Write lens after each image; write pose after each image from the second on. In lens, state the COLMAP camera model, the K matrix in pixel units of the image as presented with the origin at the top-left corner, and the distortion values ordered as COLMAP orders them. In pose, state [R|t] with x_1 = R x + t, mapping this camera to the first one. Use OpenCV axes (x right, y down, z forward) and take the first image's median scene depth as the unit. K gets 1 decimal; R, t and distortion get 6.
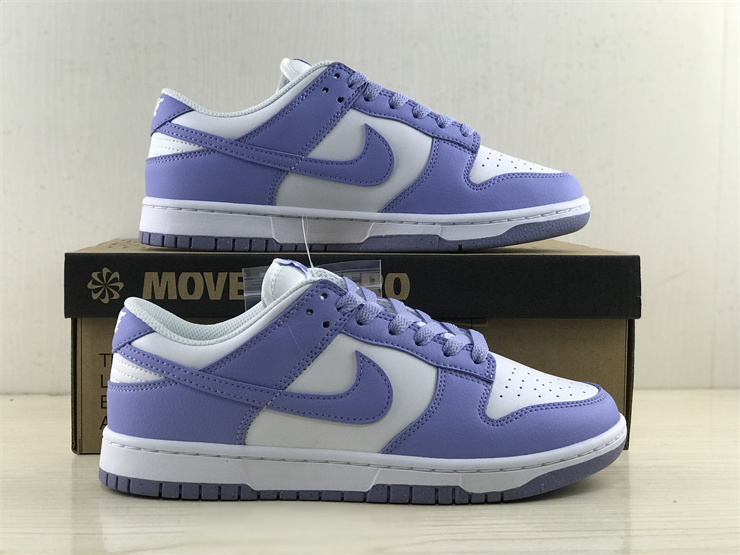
lens RADIAL K [[1201.5, 0, 370.0], [0, 1201.5, 277.5], [0, 0, 1]] dist [-0.018687, 0.167043]
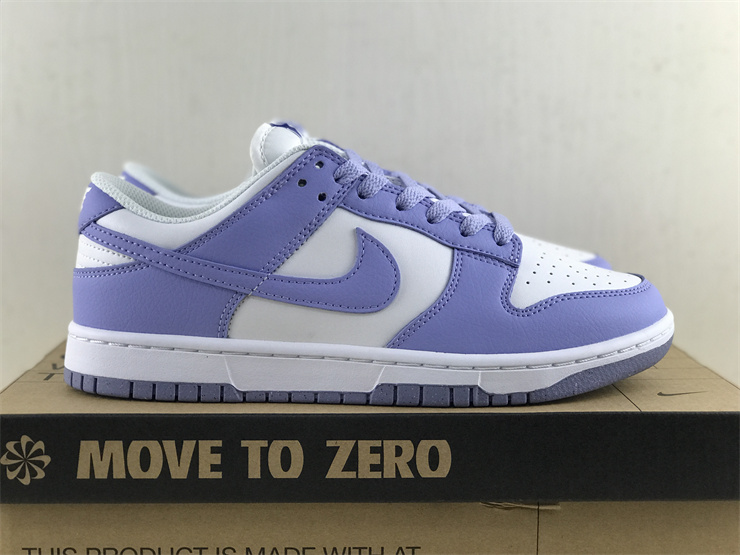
lens RADIAL K [[1201.5, 0, 370.0], [0, 1201.5, 277.5], [0, 0, 1]] dist [-0.018687, 0.167043]
pose [[0.999613, -0.001946, -0.027751, 0.020964], [0.003128, 0.999085, 0.042645, 0.059355], [0.027643, -0.042715, 0.998705, 0.145794]]
